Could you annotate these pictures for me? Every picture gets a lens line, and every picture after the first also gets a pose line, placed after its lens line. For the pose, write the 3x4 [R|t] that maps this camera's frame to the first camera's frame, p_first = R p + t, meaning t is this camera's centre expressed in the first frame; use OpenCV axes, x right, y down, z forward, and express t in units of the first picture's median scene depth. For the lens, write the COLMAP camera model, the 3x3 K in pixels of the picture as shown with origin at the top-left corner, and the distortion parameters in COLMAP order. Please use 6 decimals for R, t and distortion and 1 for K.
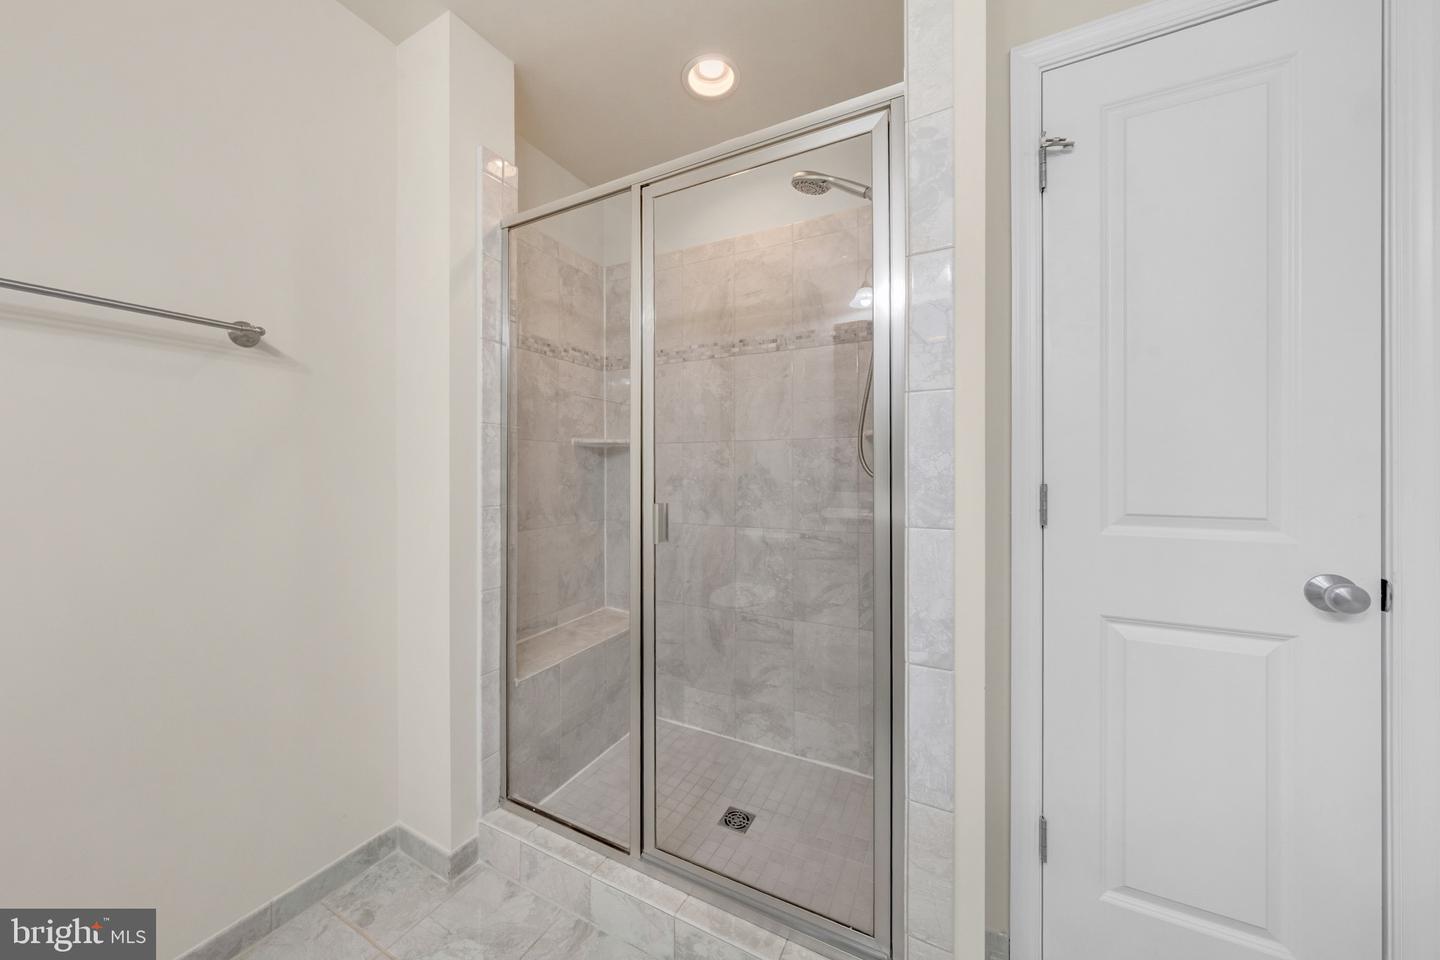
lens RADIAL K [[487.9, 0, 713.5], [0, 487.9, 474.3], [0, 0, 1]] dist [-0.000817, -0.000169]
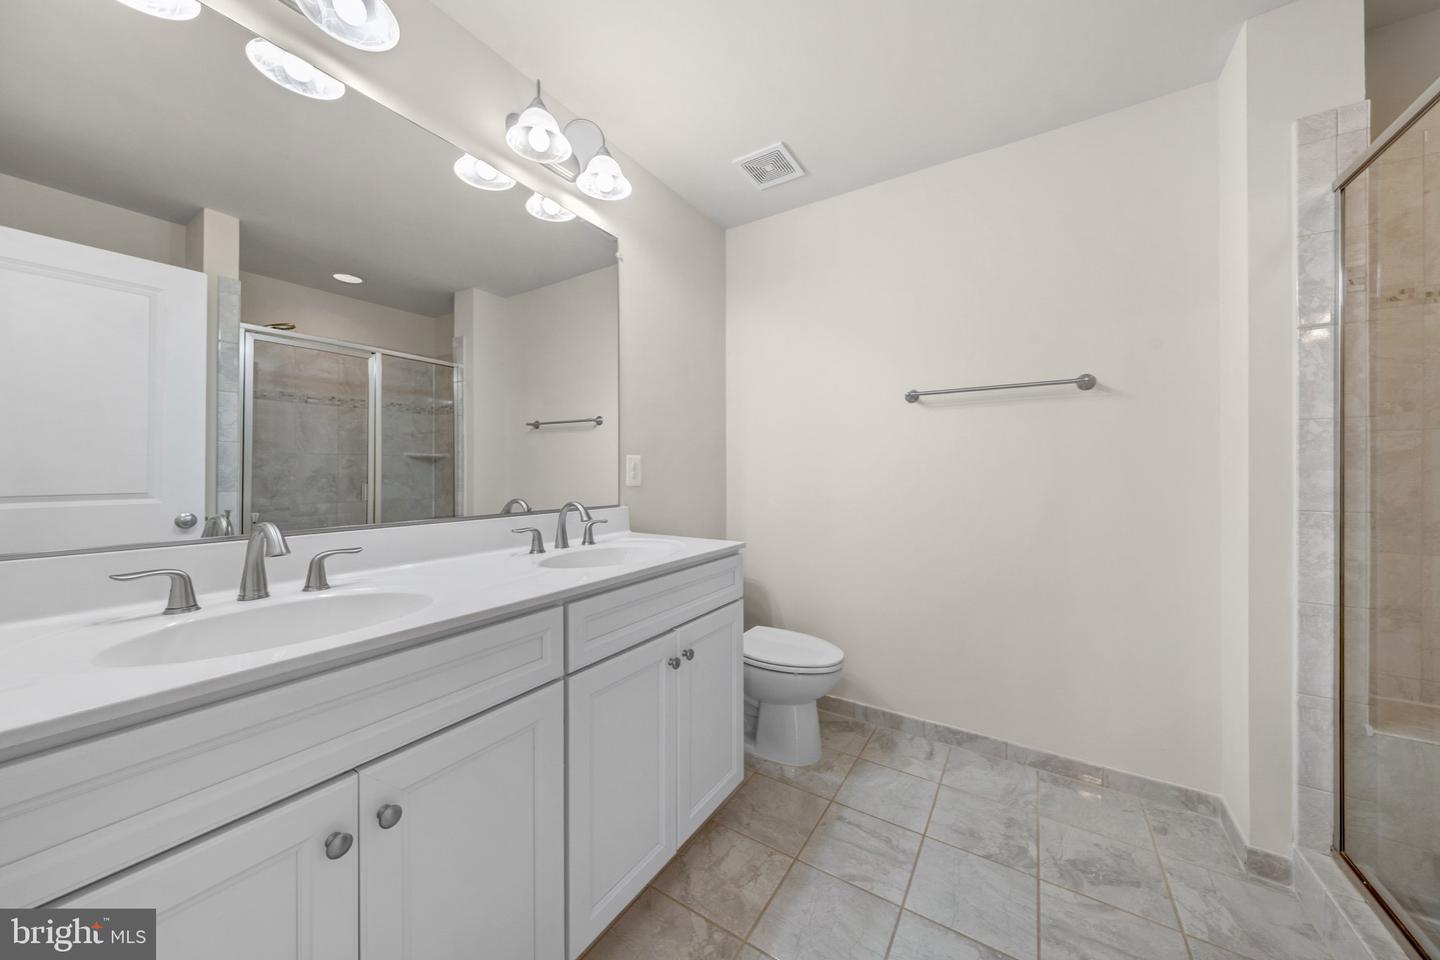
lens RADIAL K [[487.9, 0, 713.5], [0, 487.9, 474.3], [0, 0, 1]] dist [-0.000817, -0.000169]
pose [[-0.103096, 0.008198, -0.994638, 0.556126], [0.004221, 0.999961, 0.007805, -0.013426], [0.994662, -0.003394, -0.103127, -0.007678]]
